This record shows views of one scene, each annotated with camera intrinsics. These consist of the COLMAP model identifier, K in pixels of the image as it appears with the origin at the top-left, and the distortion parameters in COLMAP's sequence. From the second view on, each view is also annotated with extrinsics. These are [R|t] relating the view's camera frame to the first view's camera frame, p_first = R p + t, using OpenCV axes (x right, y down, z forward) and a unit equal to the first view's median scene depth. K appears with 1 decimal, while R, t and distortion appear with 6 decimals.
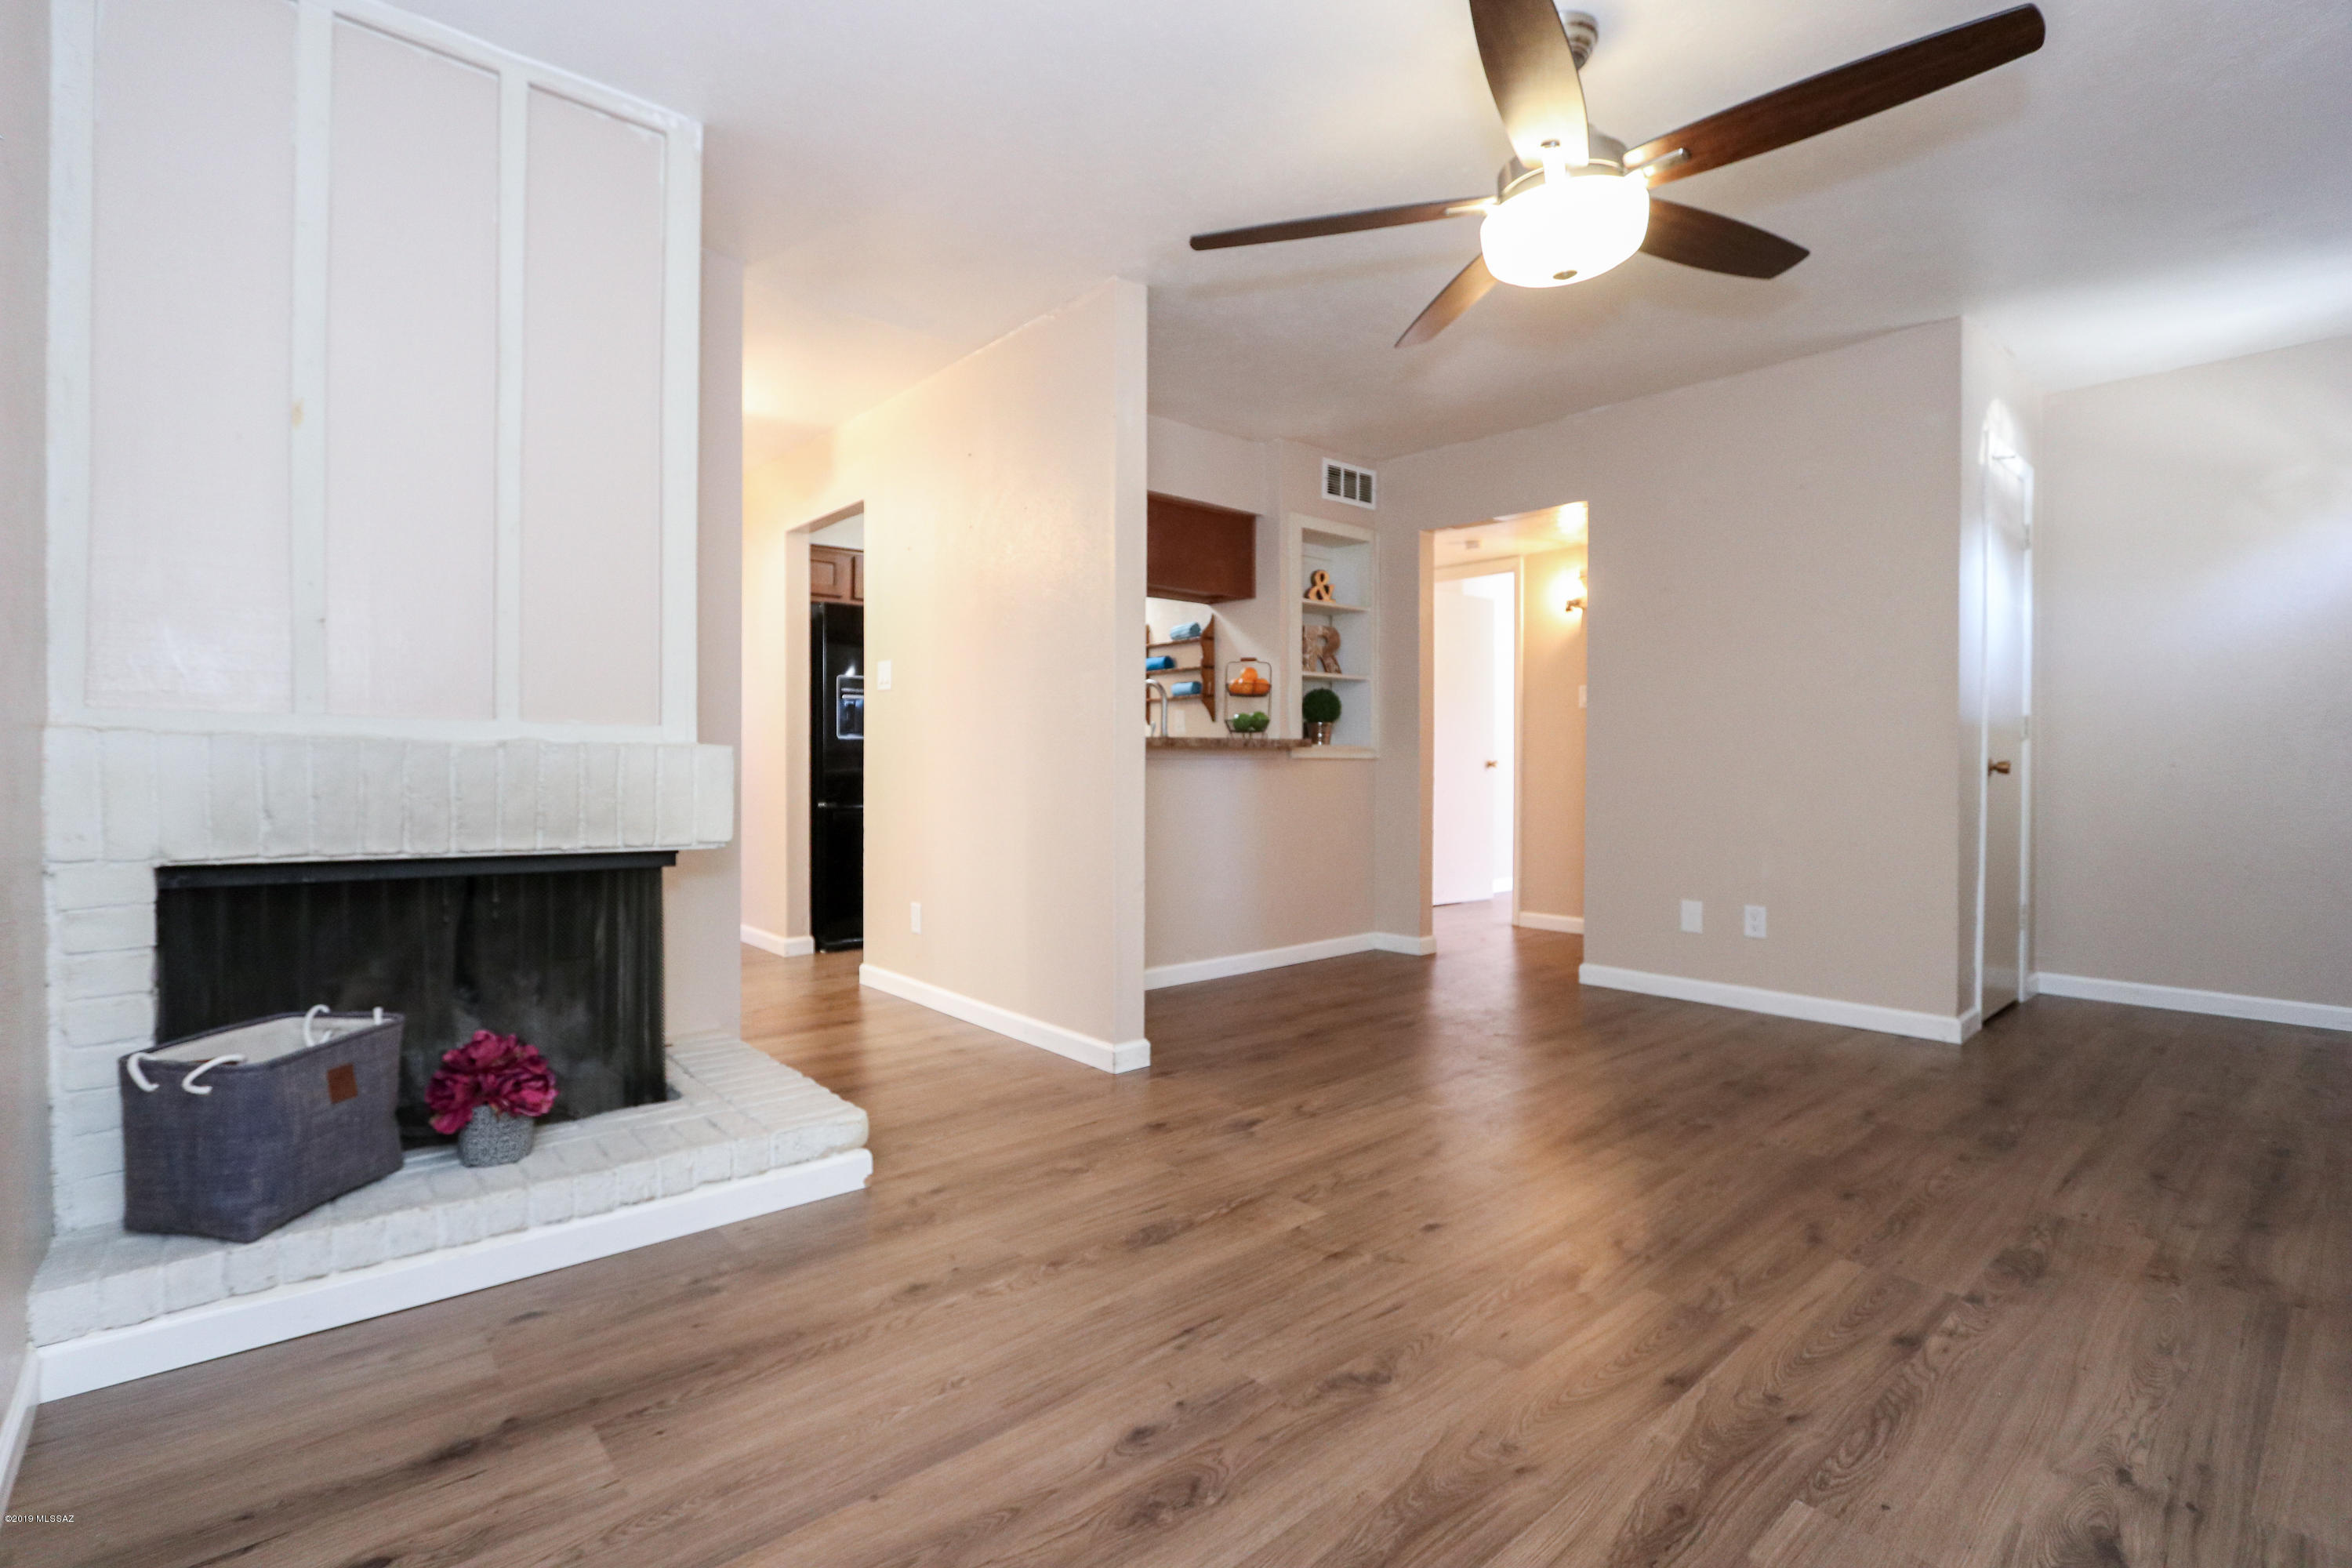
lens RADIAL K [[1084.6, 0, 1130.2], [0, 1084.6, 763.8], [0, 0, 1]] dist [-0.023915, 0.007427]
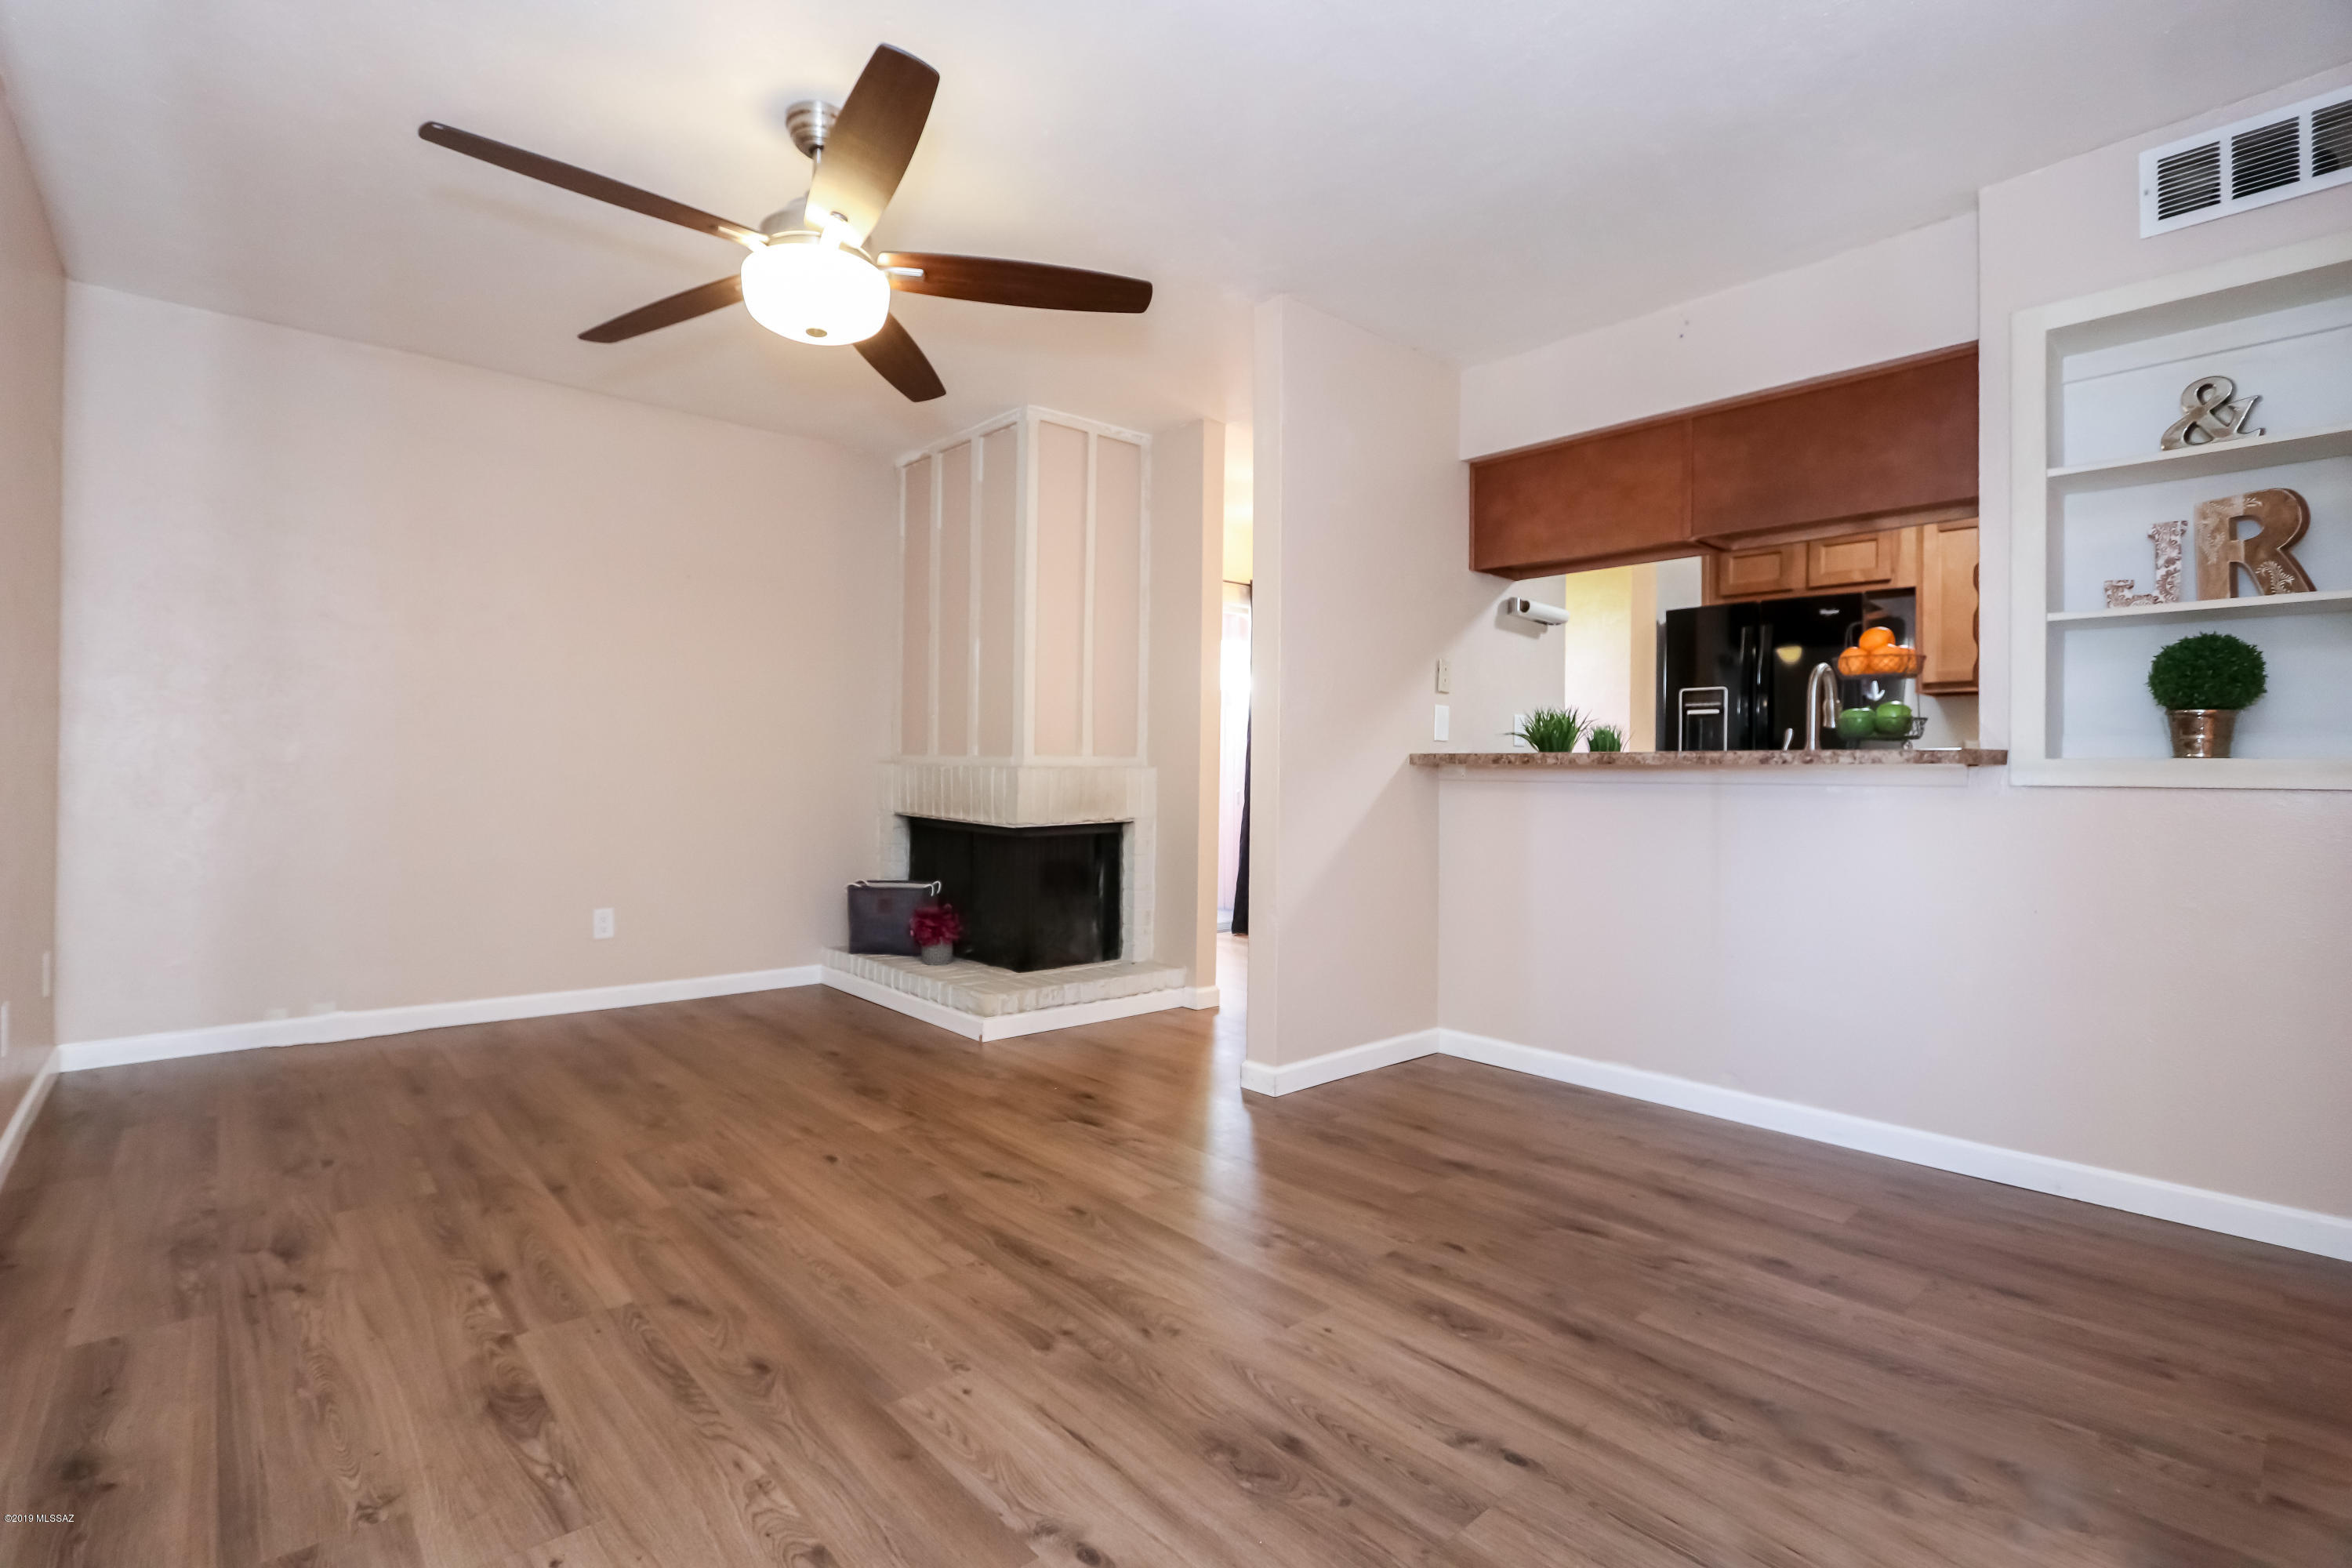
lens RADIAL K [[1084.6, 0, 1130.2], [0, 1084.6, 763.8], [0, 0, 1]] dist [-0.023915, 0.007427]
pose [[0.010910, -0.011489, -0.999874, 1.203843], [-0.018253, 0.999765, -0.011687, -0.003357], [0.999774, 0.018378, 0.010698, 1.056483]]
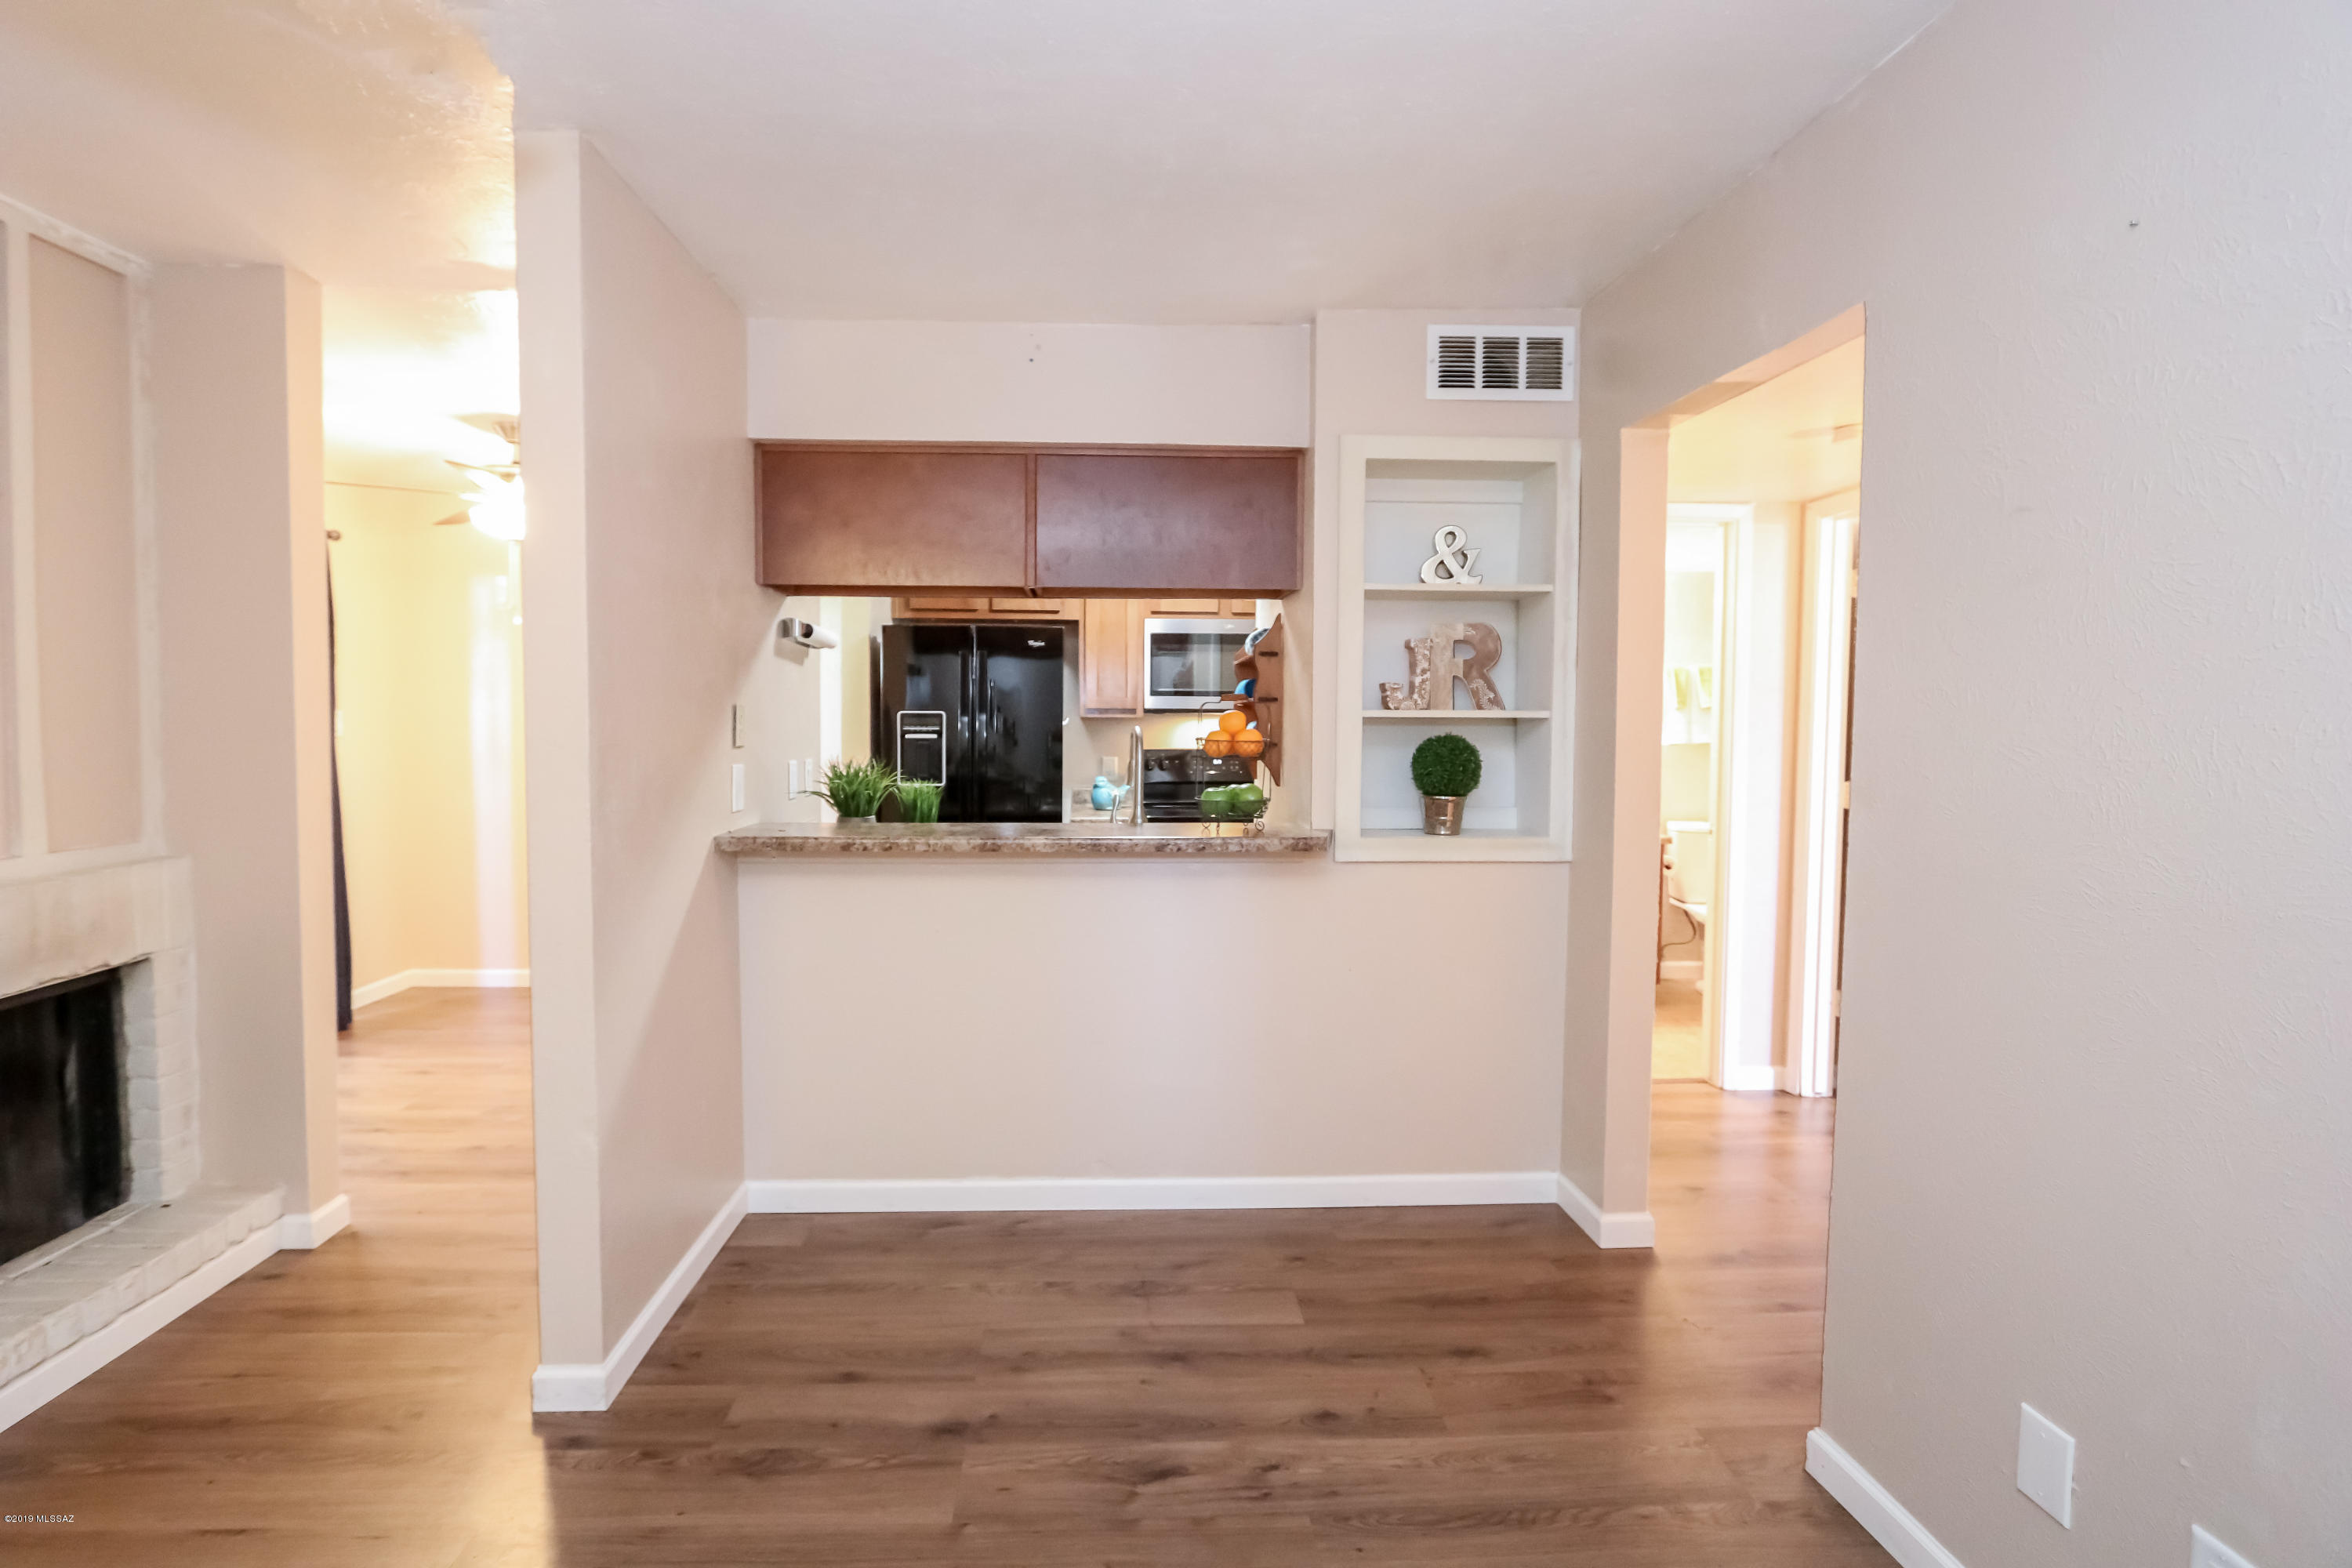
lens RADIAL K [[1084.6, 0, 1130.2], [0, 1084.6, 763.8], [0, 0, 1]] dist [-0.023915, 0.007427]
pose [[0.790699, 0.027842, -0.611572, 0.762701], [-0.006359, 0.999285, 0.037271, -0.144416], [0.612172, -0.025581, 0.790311, 0.872151]]
